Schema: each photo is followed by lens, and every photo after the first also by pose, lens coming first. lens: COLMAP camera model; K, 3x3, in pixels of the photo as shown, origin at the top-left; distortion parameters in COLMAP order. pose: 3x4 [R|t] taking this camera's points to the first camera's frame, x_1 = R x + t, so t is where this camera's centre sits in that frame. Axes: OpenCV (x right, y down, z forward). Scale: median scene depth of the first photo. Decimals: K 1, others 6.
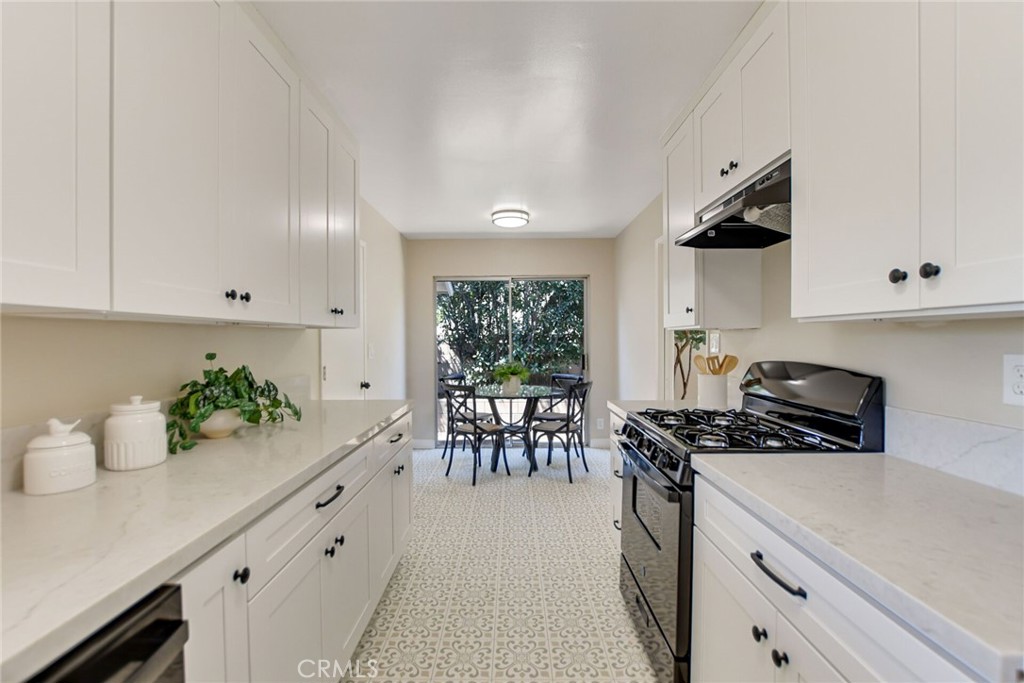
lens RADIAL K [[453.2, 0, 511.7], [0, 453.2, 343.2], [0, 0, 1]] dist [-0.008635, -0.000176]
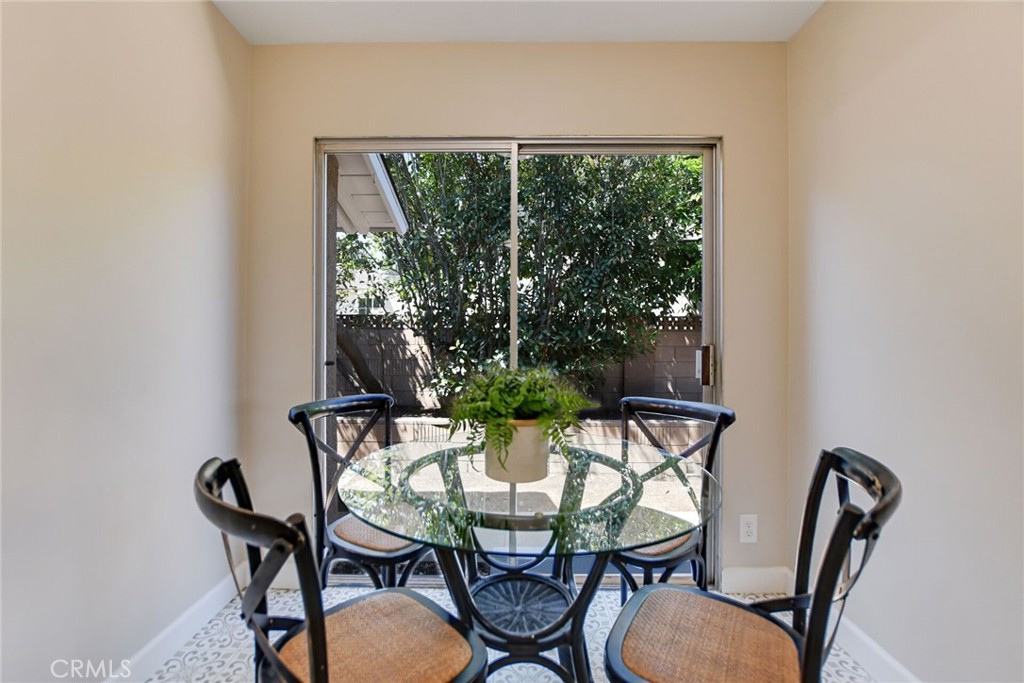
lens RADIAL K [[453.2, 0, 512.5], [0, 453.2, 339.0], [0, 0, 1]] dist [-0.008635, -0.000176]
pose [[0.999936, 0.011245, -0.001539, -0.001705], [-0.011239, 0.999928, 0.004167, 0.012649], [0.001586, -0.004150, 0.999990, 0.392972]]
